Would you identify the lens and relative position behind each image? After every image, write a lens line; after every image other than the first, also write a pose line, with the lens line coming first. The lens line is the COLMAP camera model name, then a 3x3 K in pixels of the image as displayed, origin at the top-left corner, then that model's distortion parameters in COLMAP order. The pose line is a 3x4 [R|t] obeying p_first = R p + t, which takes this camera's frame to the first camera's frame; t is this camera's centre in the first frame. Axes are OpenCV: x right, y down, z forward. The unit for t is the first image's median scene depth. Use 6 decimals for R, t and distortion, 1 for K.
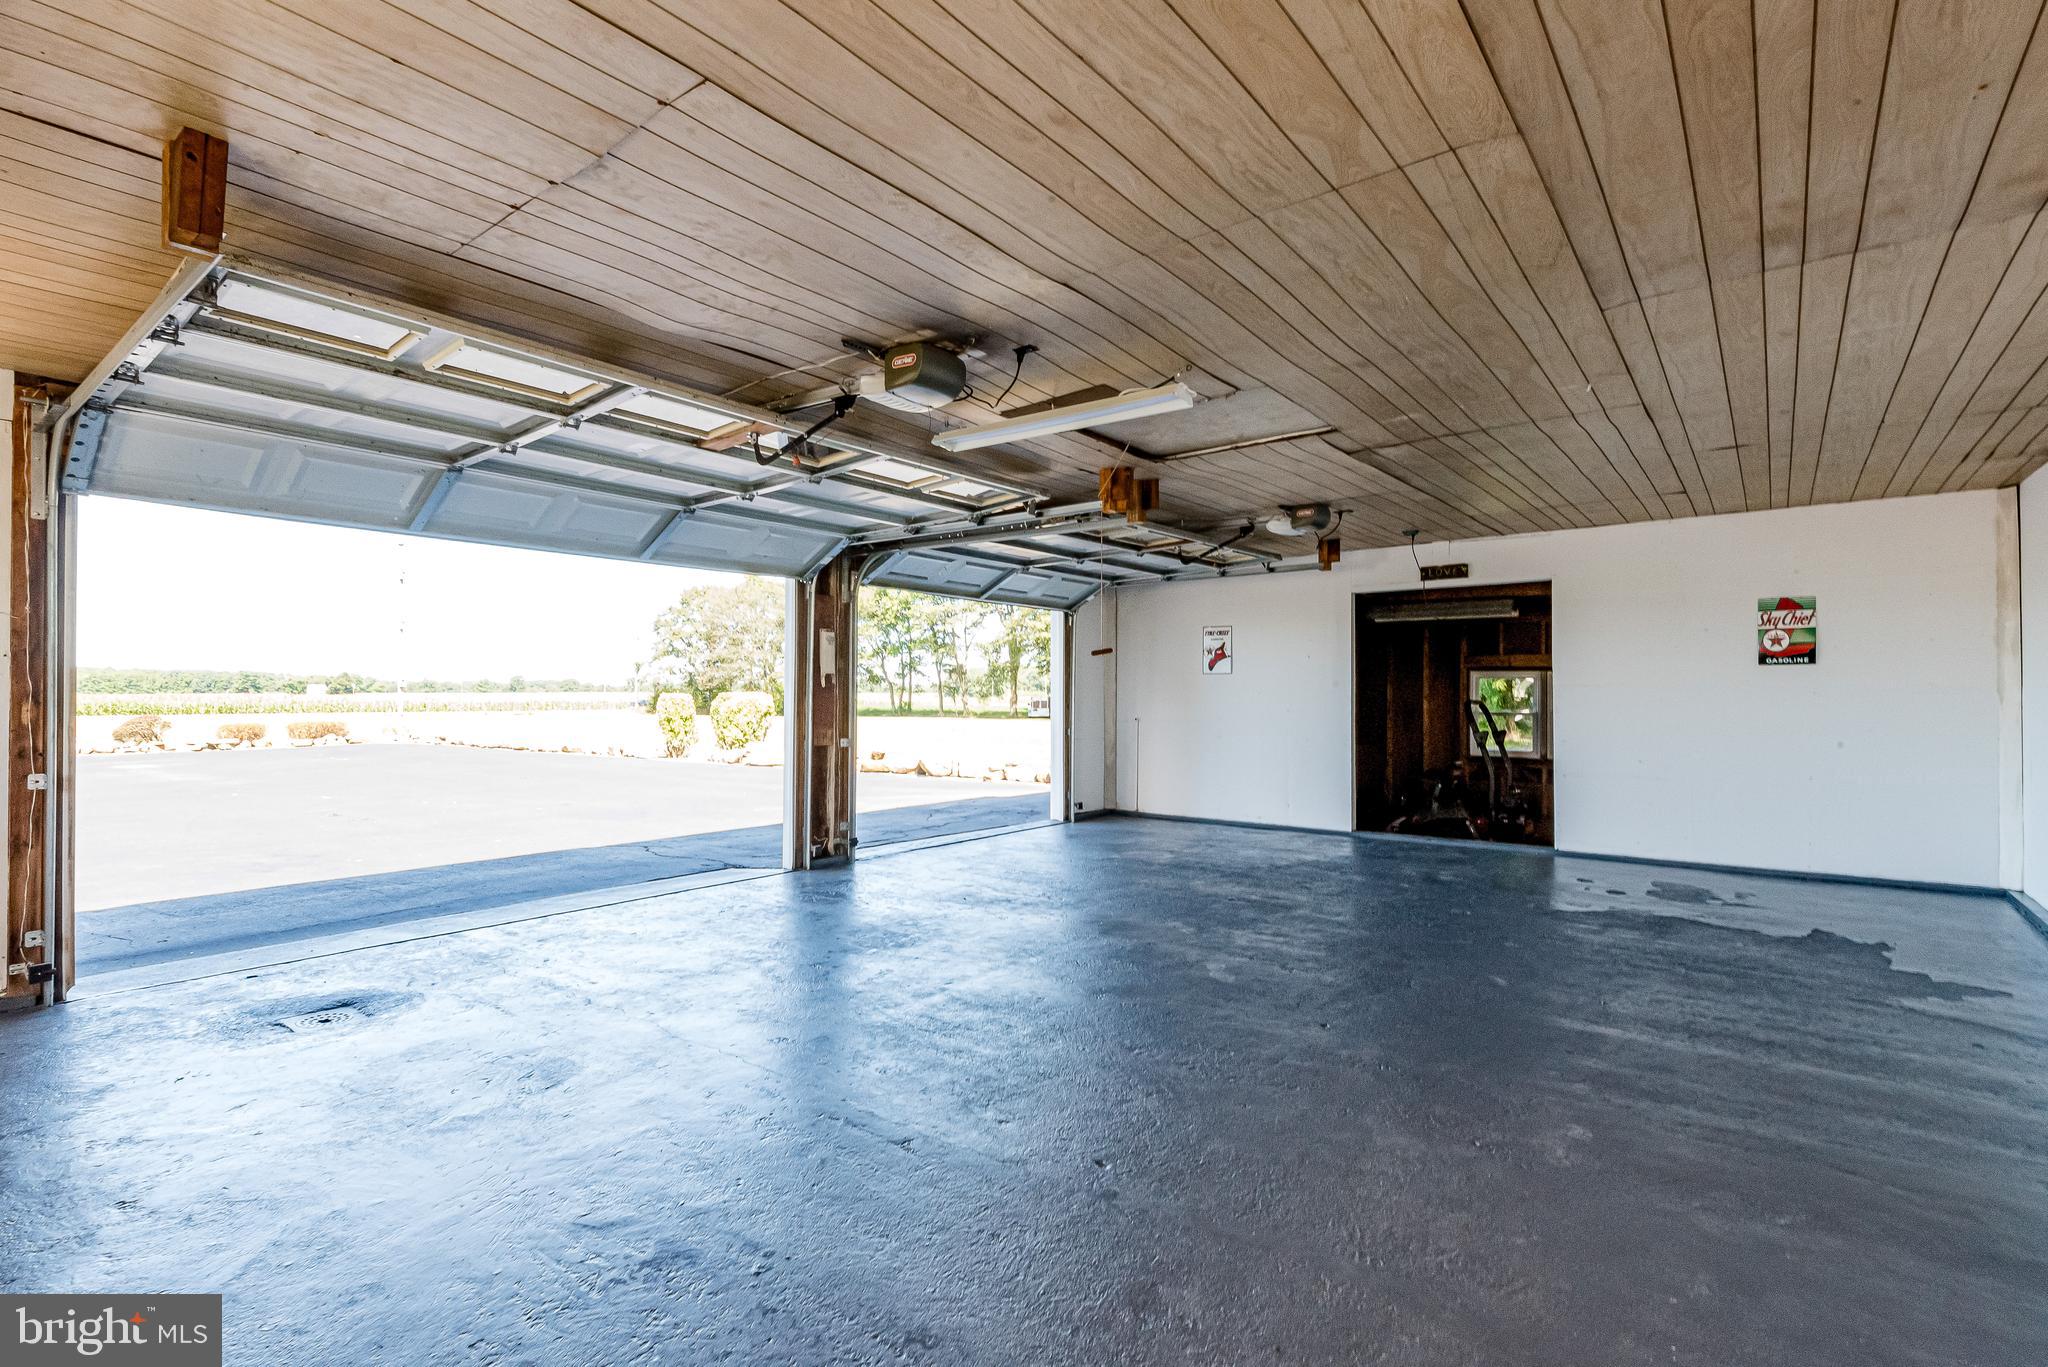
lens RADIAL K [[949.4, 0, 1014.5], [0, 949.4, 690.5], [0, 0, 1]] dist [0.002443, -0.012743]
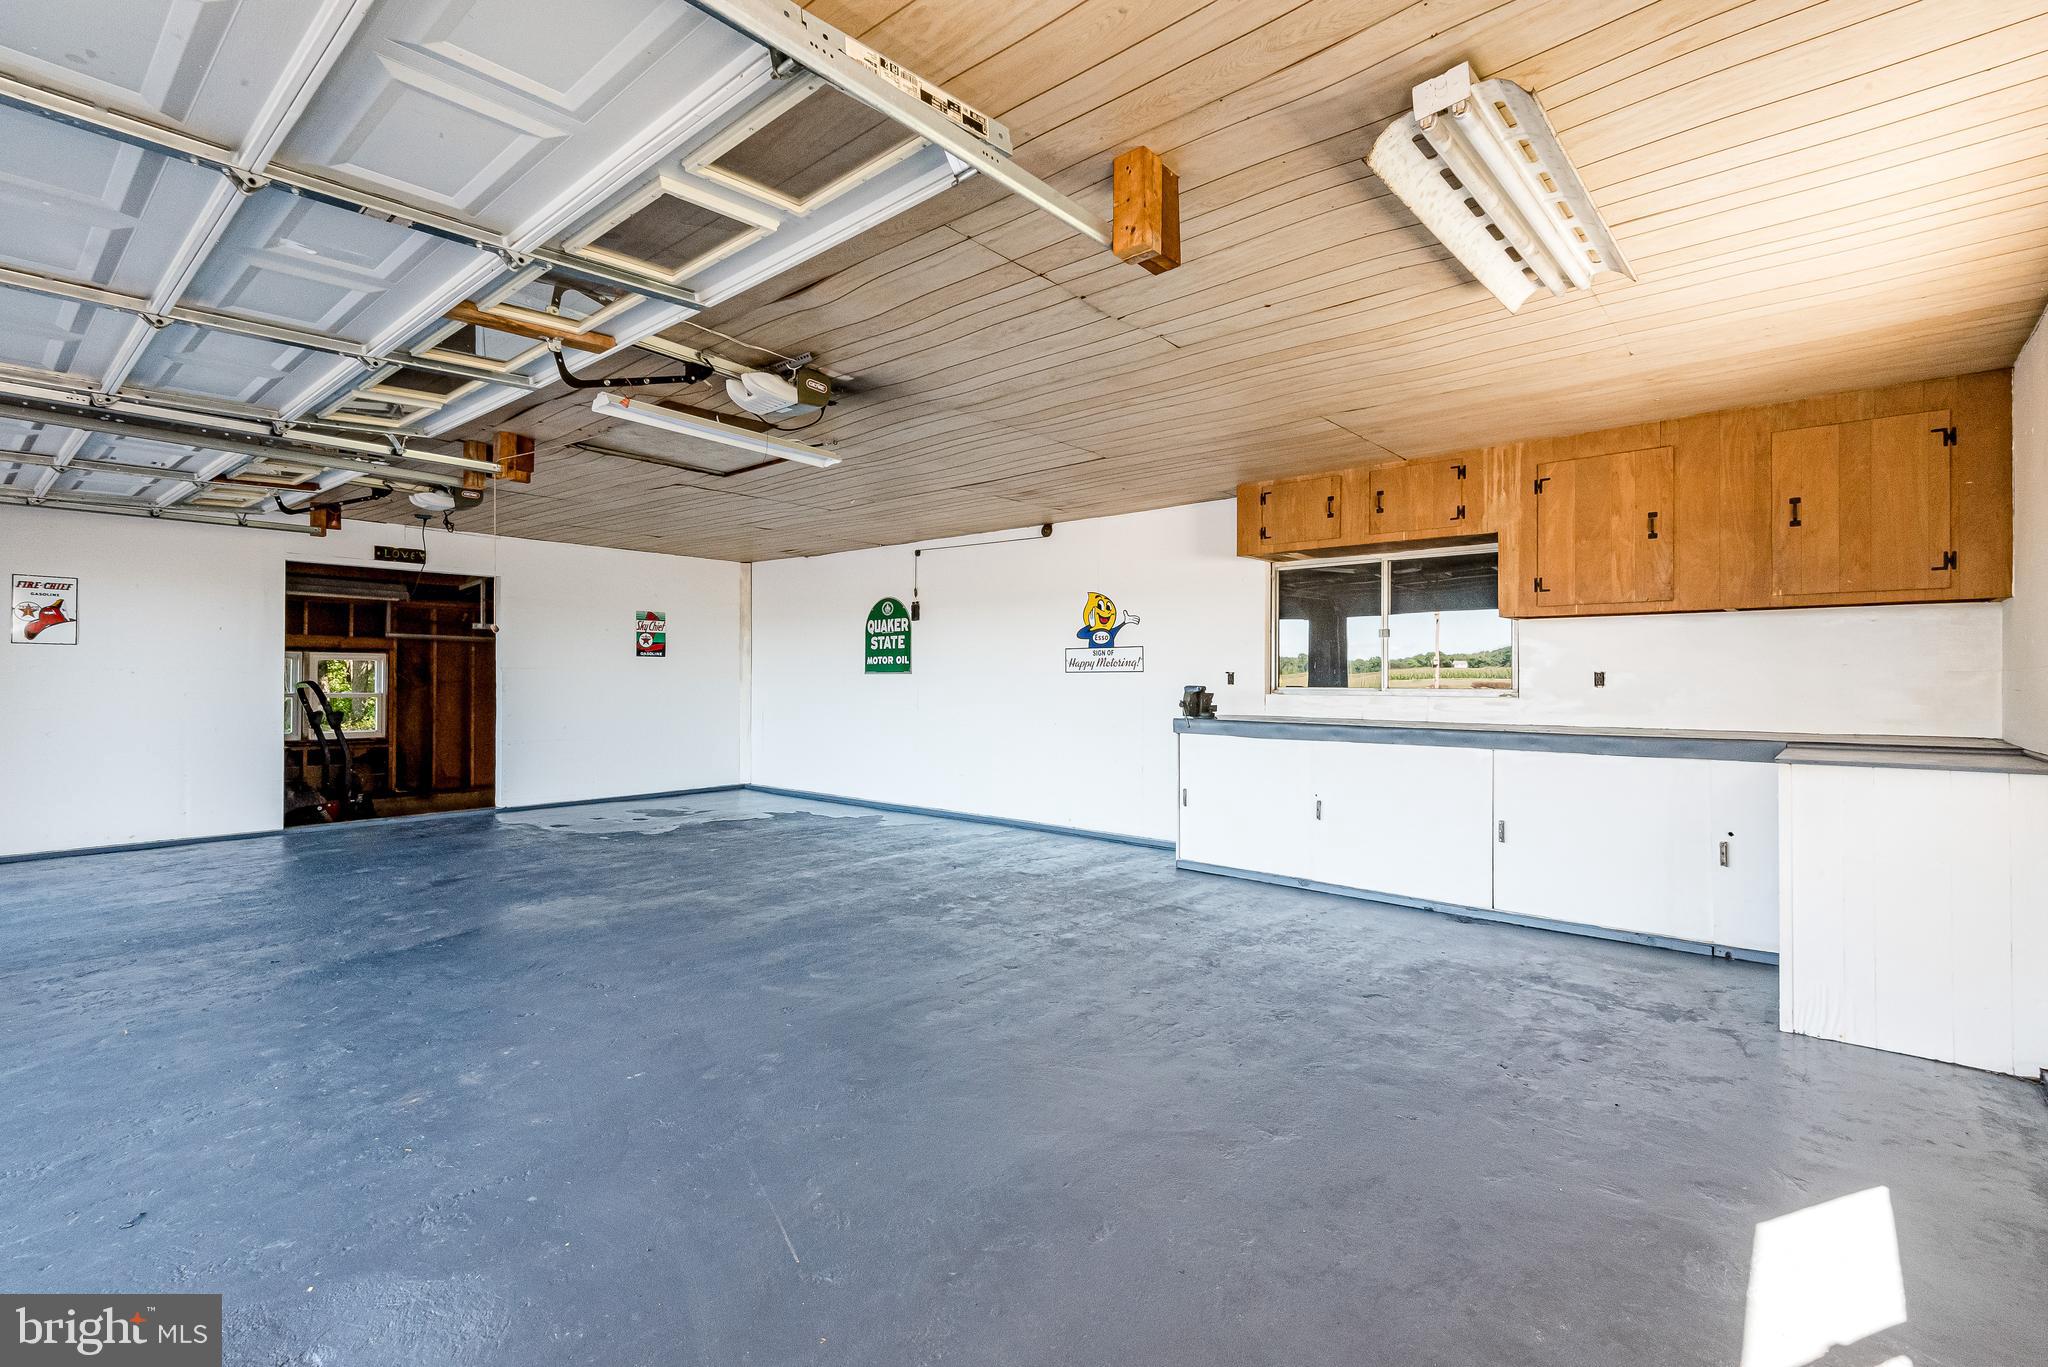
lens RADIAL K [[933.0, 0, 1016.2], [0, 933.0, 677.7], [0, 0, 1]] dist [0.039786, -0.018560]
pose [[0.029745, 0.001825, 0.999556, -0.542721], [-0.008172, 0.999965, -0.001582, 0.002908], [-0.999524, -0.008122, 0.029759, 0.314126]]
